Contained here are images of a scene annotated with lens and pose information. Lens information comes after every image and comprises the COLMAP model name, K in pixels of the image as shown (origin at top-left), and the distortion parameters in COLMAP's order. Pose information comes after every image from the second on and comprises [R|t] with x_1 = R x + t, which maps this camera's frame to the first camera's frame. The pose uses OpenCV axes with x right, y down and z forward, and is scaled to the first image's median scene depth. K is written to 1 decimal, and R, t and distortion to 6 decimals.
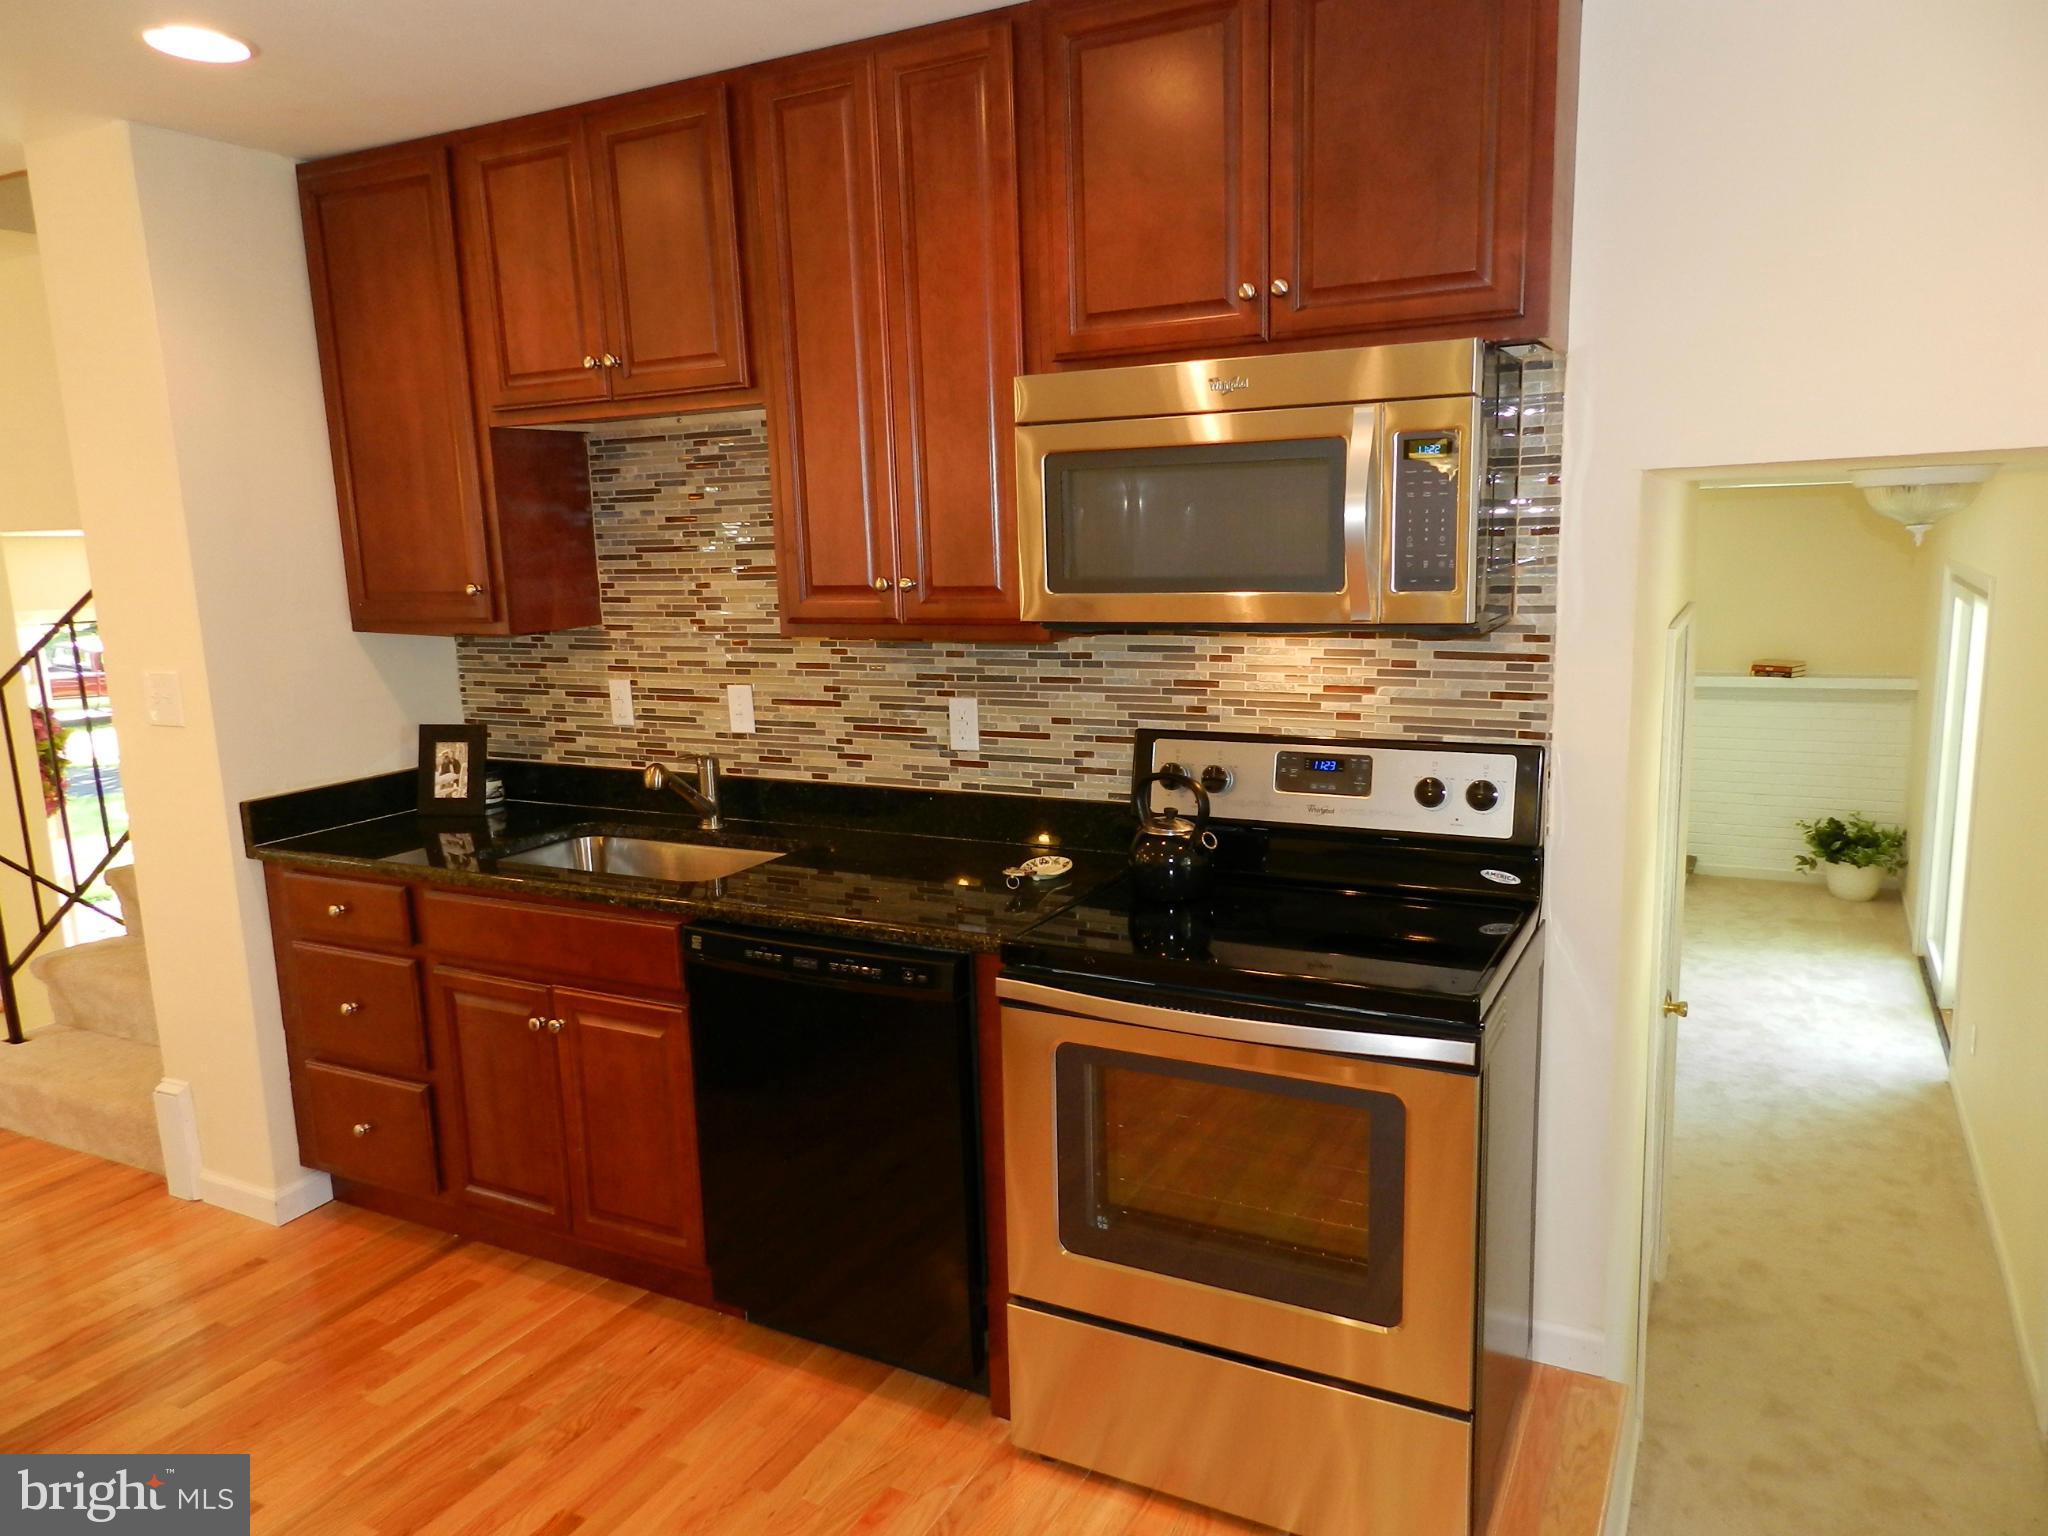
lens RADIAL K [[1401.9, 0, 1024.0], [0, 1401.9, 768.0], [0, 0, 1]] dist [0.034298, -0.019508]
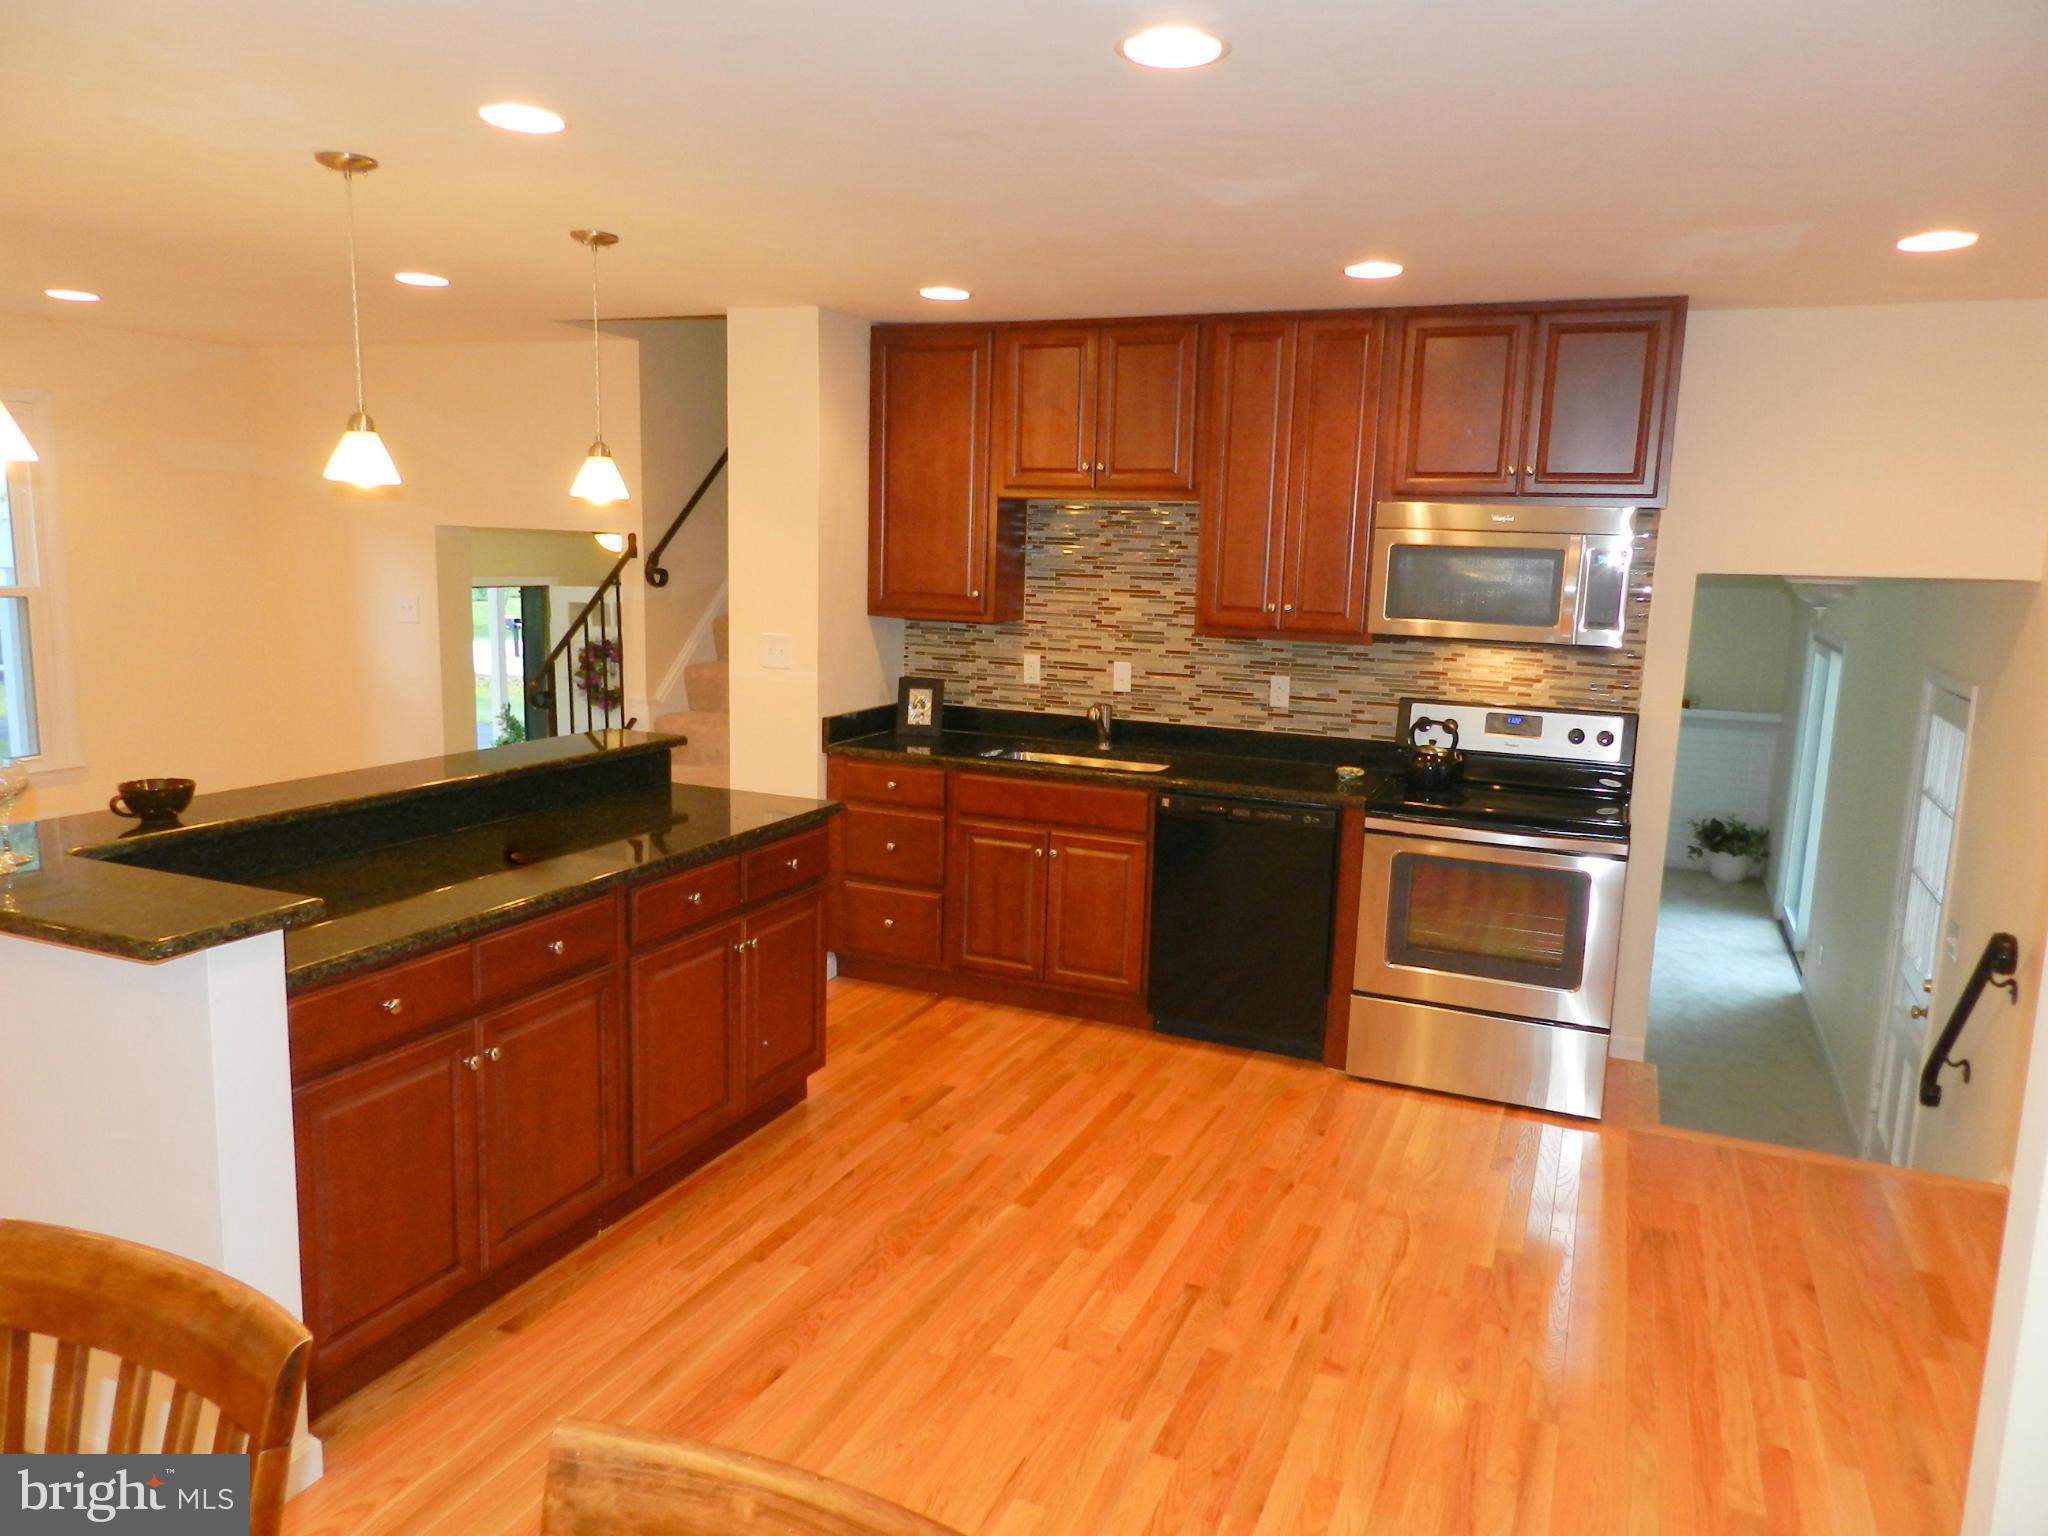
lens RADIAL K [[1401.9, 0, 1024.0], [0, 1401.9, 768.0], [0, 0, 1]] dist [0.034298, -0.019508]
pose [[0.994834, 0.048640, 0.089101, -0.477250], [-0.047877, 0.998796, -0.010681, 0.090193], [-0.089513, 0.006360, 0.995965, -0.630015]]
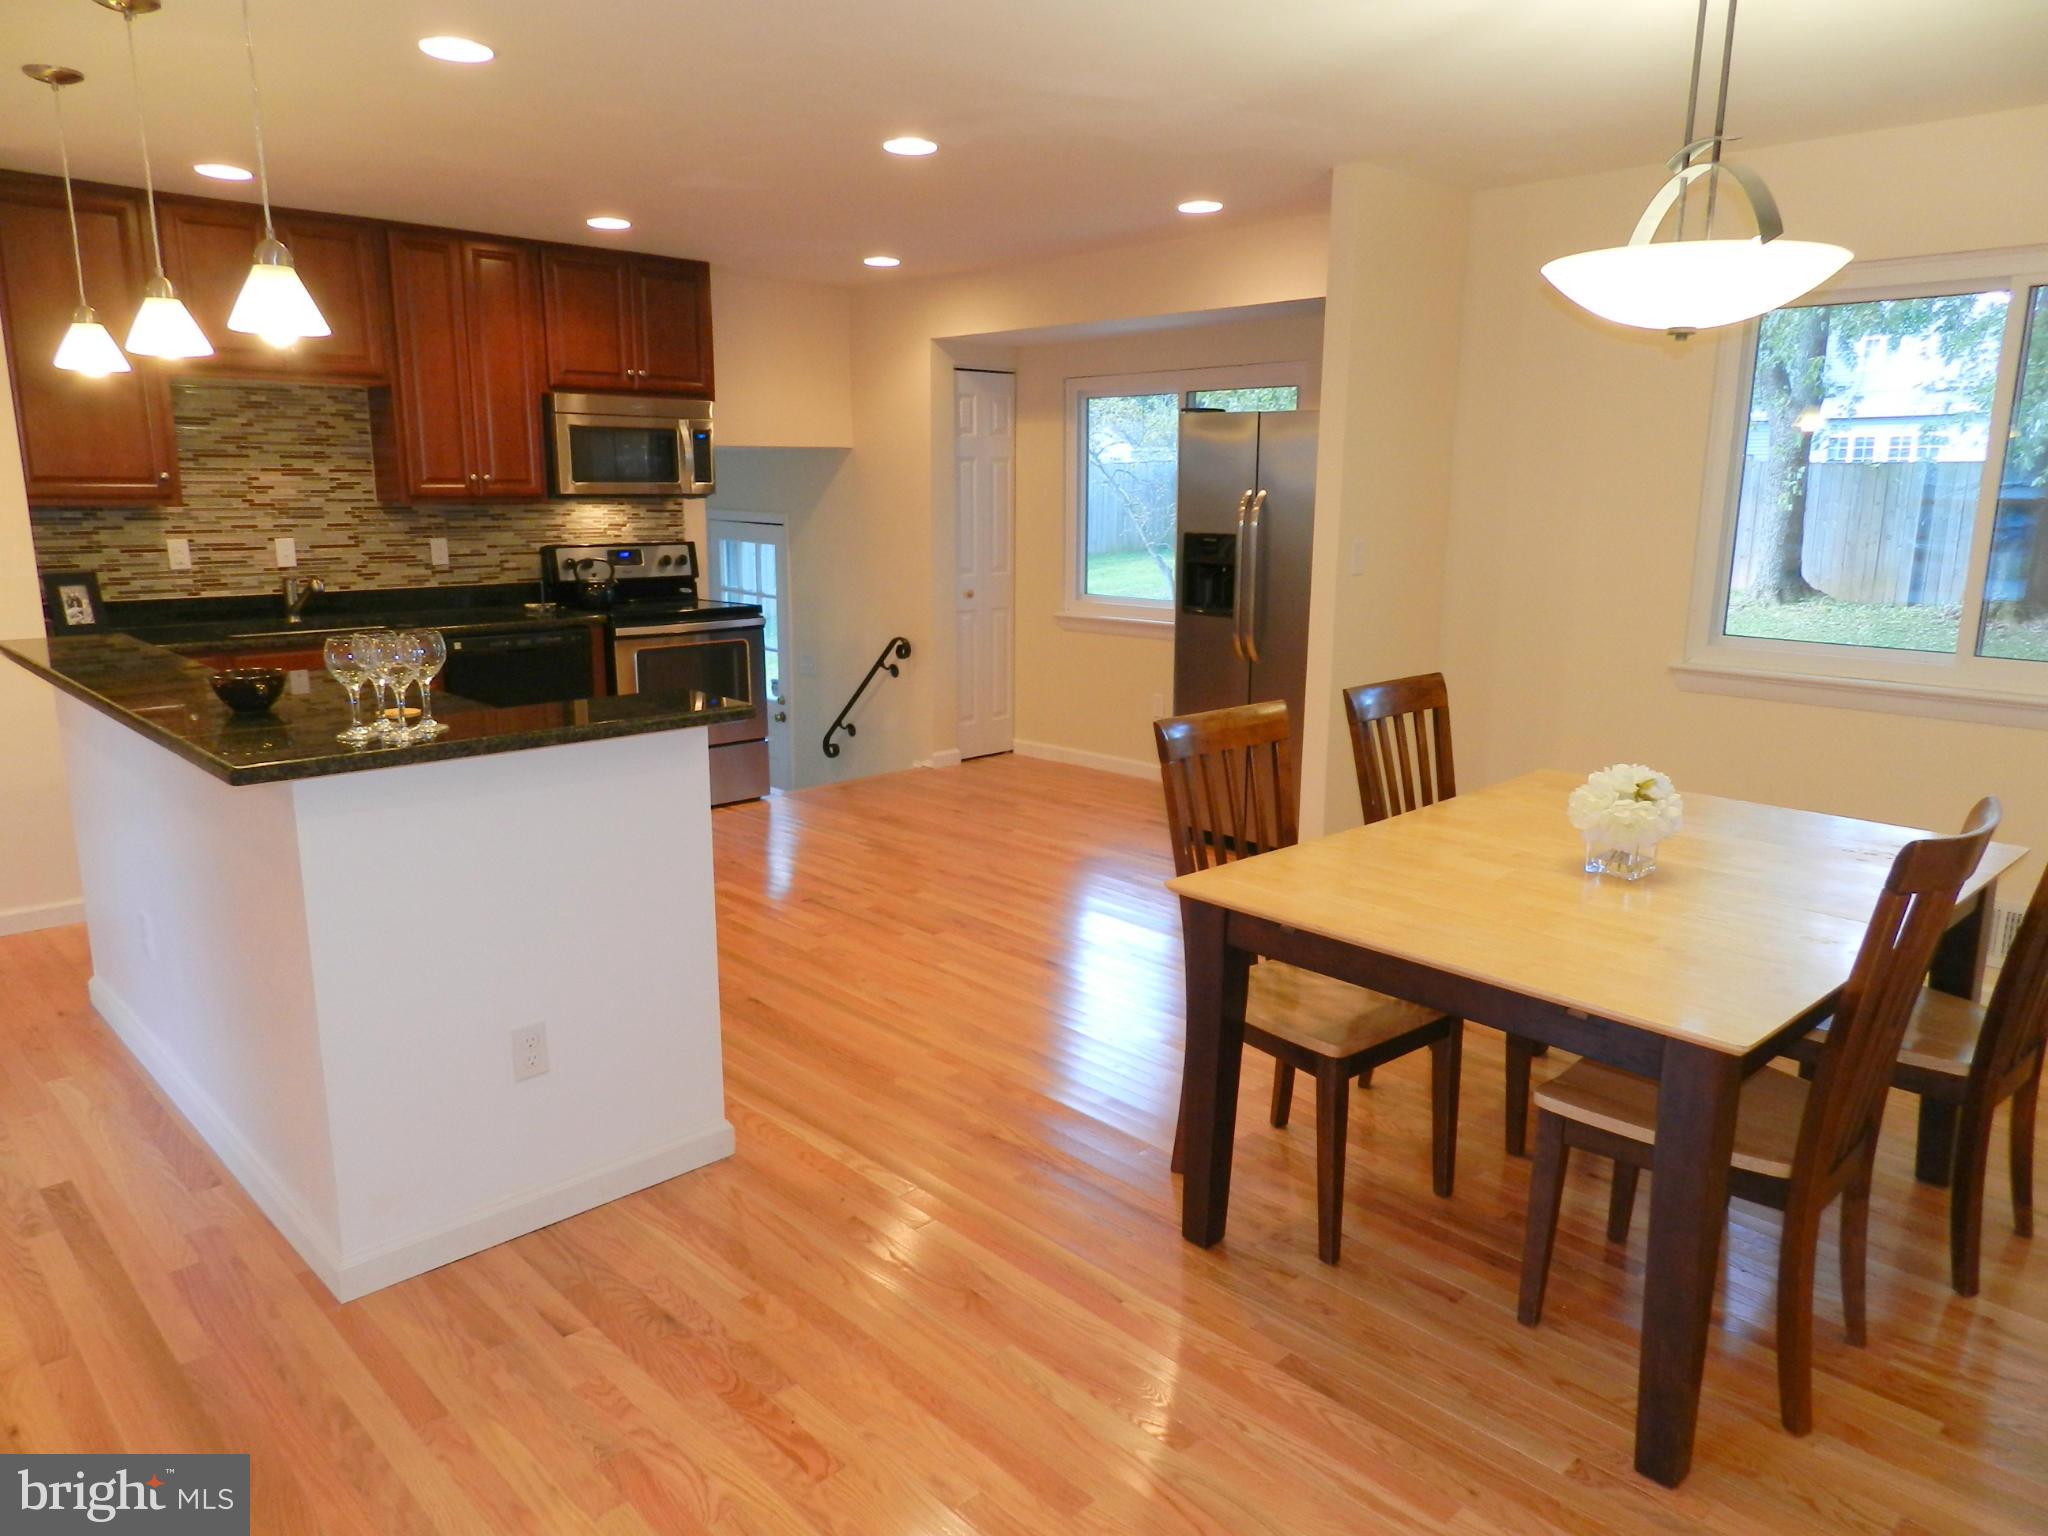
lens RADIAL K [[1401.9, 0, 1024.0], [0, 1401.9, 768.0], [0, 0, 1]] dist [0.034298, -0.019508]
pose [[0.316715, -0.162521, 0.934494, -1.646041], [0.141019, 0.982331, 0.123046, 0.136791], [-0.937979, 0.092810, 0.334038, -0.408839]]
